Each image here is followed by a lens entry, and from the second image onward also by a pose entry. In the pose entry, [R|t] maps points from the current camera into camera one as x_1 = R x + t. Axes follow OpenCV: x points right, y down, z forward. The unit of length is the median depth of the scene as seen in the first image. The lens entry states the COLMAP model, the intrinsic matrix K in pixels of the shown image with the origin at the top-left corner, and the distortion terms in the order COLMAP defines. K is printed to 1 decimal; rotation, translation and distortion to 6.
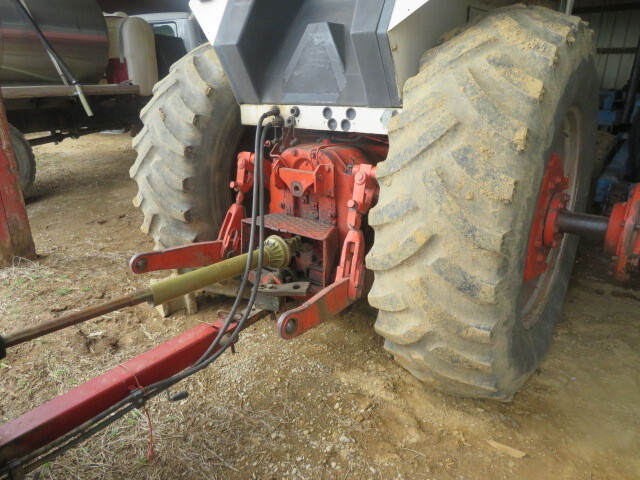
lens RADIAL K [[454.2, 0, 316.9], [0, 454.2, 236.5], [0, 0, 1]] dist [-0.015732, -0.000723]
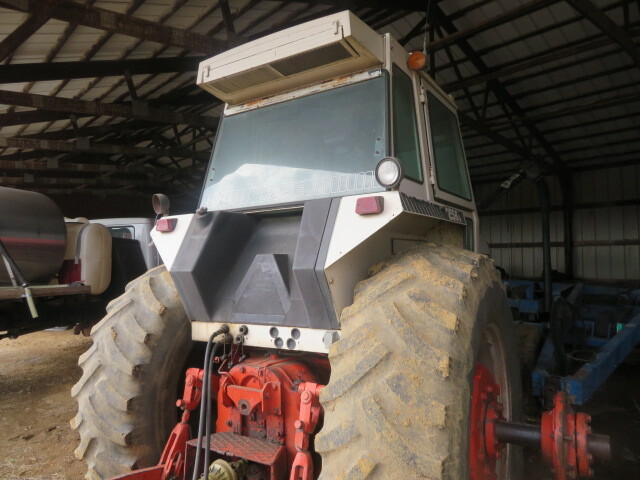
lens RADIAL K [[454.2, 0, 316.9], [0, 454.2, 236.5], [0, 0, 1]] dist [-0.015732, -0.000723]
pose [[0.993971, -0.003244, 0.109594, 0.006718], [0.045522, 0.921550, -0.385582, -0.059159], [-0.099745, 0.388246, 0.916142, -0.082985]]
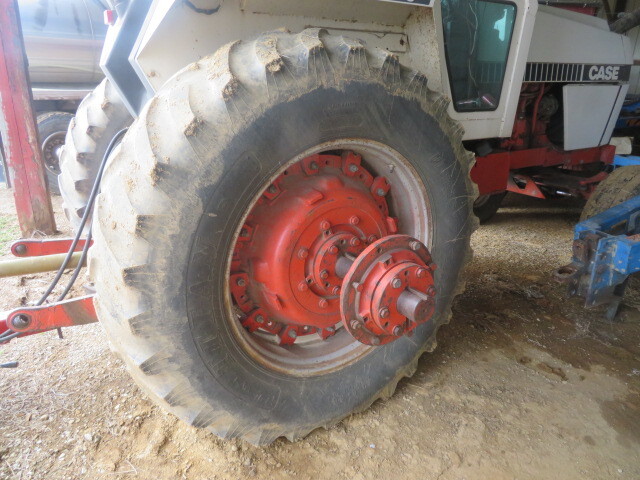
lens RADIAL K [[454.2, 0, 316.9], [0, 454.2, 236.5], [0, 0, 1]] dist [-0.015732, -0.000723]
pose [[0.940770, 0.129045, -0.313526, 0.700161], [-0.131107, 0.991261, 0.014595, -0.090098], [0.312670, 0.027375, 0.949467, 0.118744]]
